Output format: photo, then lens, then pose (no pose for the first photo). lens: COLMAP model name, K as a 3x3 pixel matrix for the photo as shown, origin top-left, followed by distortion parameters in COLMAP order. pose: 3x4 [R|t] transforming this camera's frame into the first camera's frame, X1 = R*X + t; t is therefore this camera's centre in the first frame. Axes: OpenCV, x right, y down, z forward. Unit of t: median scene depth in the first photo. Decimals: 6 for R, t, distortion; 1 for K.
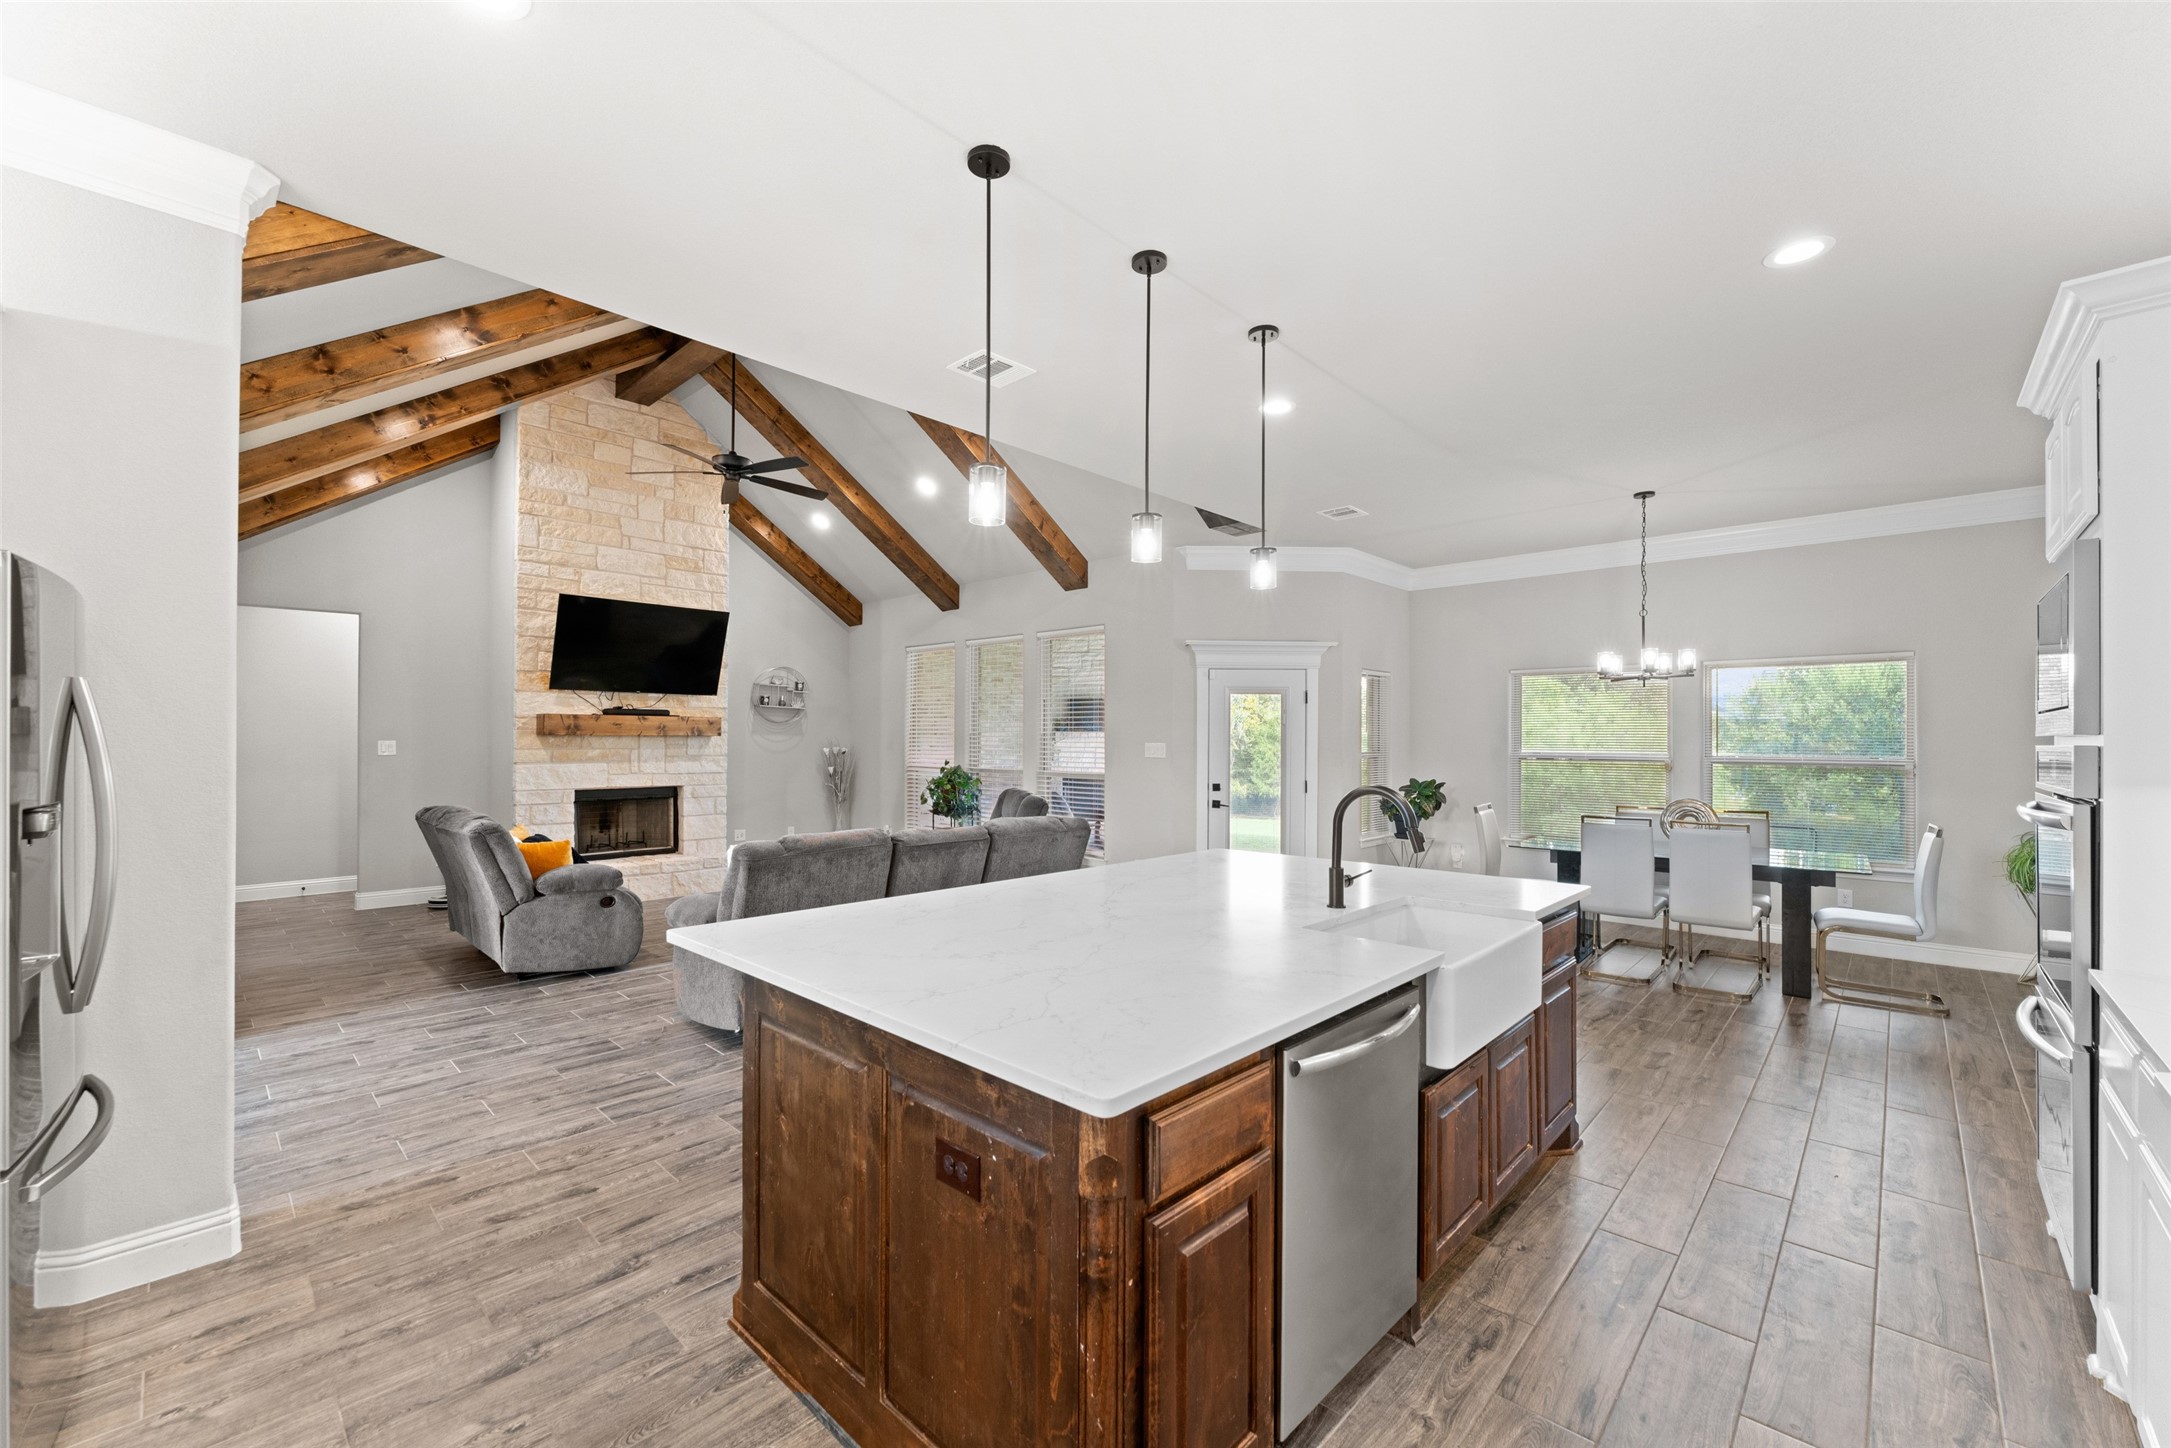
lens RADIAL K [[867.9, 0, 1077.2], [0, 867.9, 733.5], [0, 0, 1]] dist [-0.006154, 0.001640]
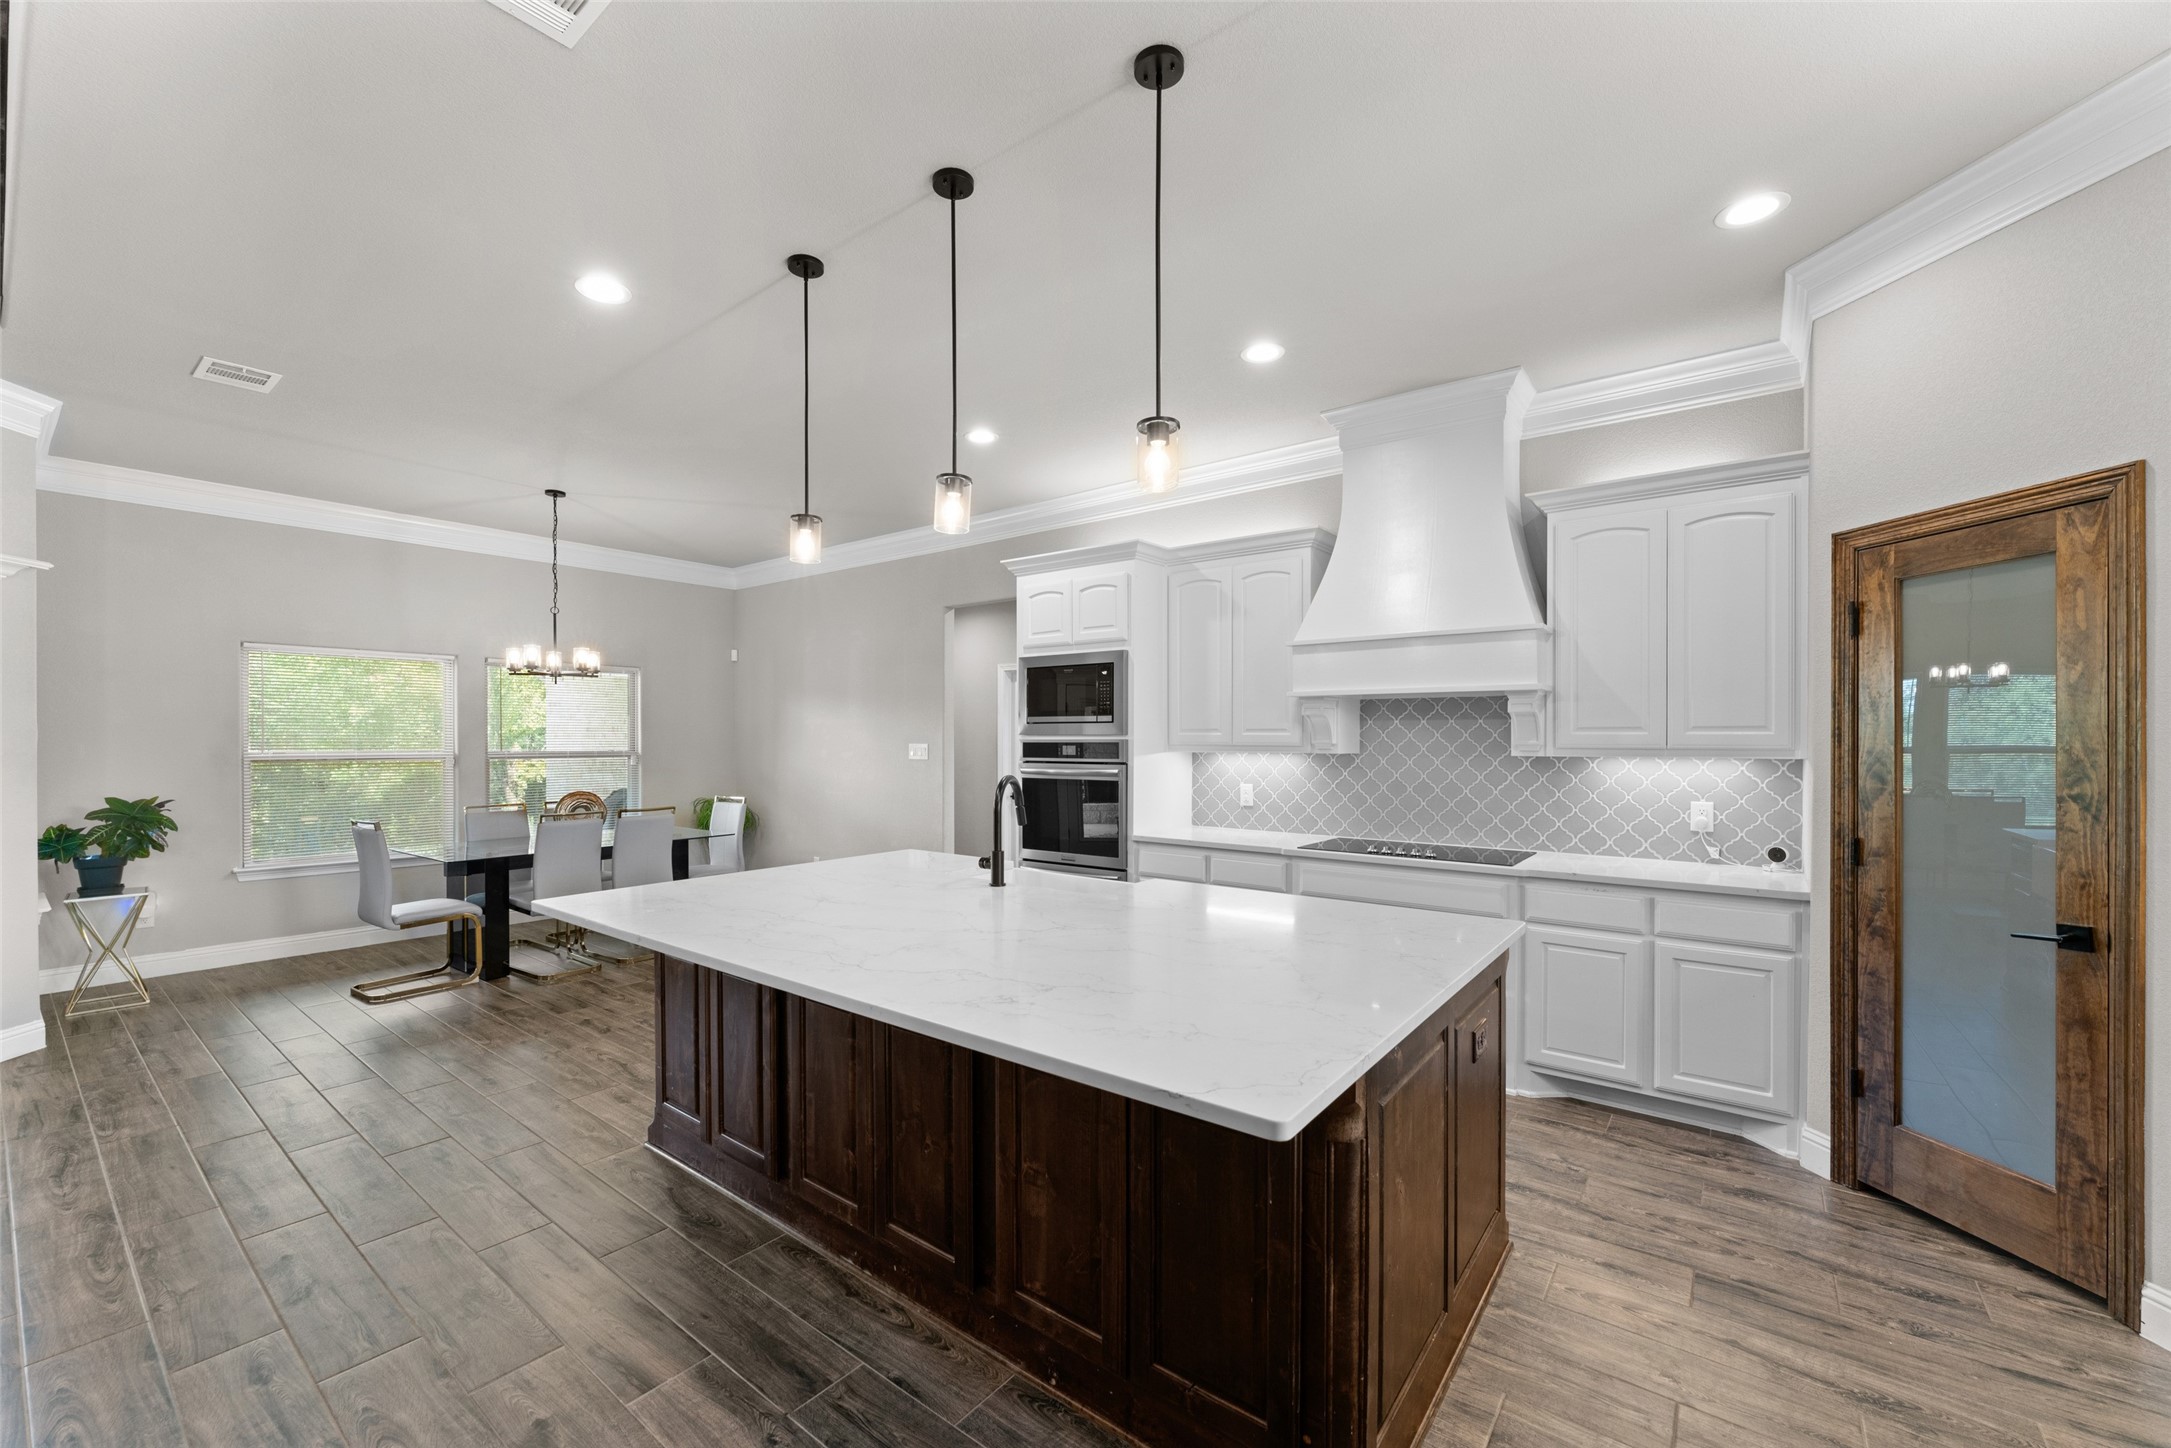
lens RADIAL K [[867.9, 0, 1071.2], [0, 867.9, 742.0], [0, 0, 1]] dist [-0.006154, 0.001640]
pose [[-0.096457, -0.007927, 0.995306, -0.296530], [-0.008123, 0.999941, 0.007176, 0.001264], [-0.995304, -0.007393, -0.096516, 0.362099]]
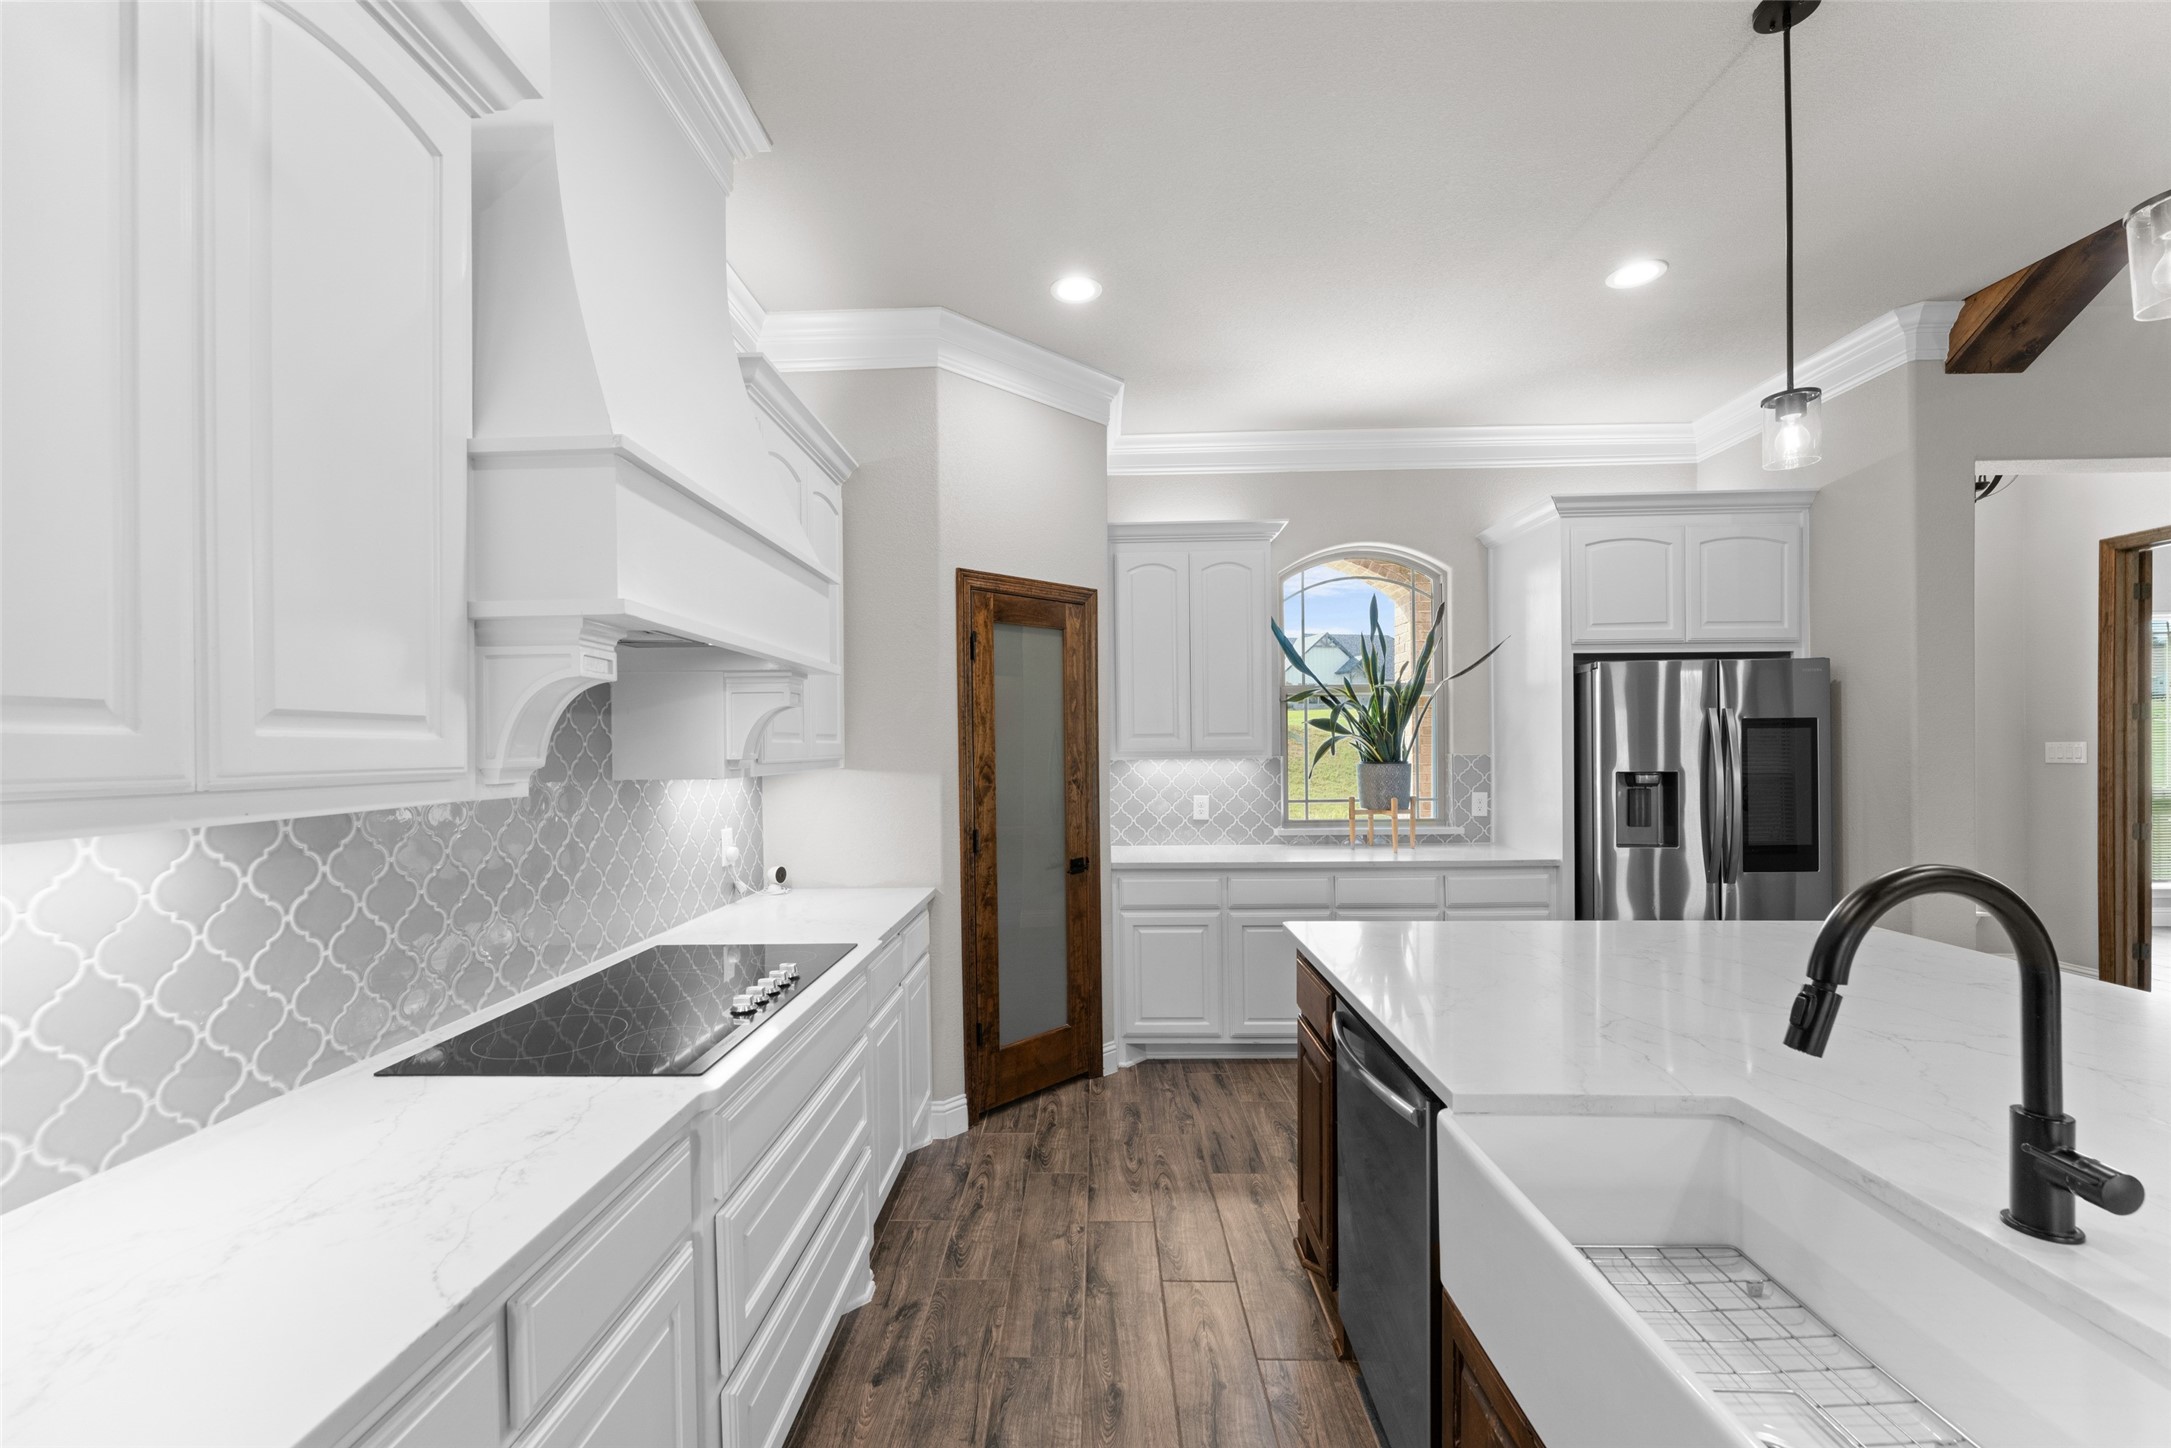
lens RADIAL K [[867.9, 0, 1064.8], [0, 867.9, 750.4], [0, 0, 1]] dist [-0.006154, 0.001640]
pose [[-0.747882, 0.008030, -0.663783, 0.284561], [0.013359, 0.999906, -0.002956, 0.003622], [0.663697, -0.011078, -0.747920, 0.355060]]
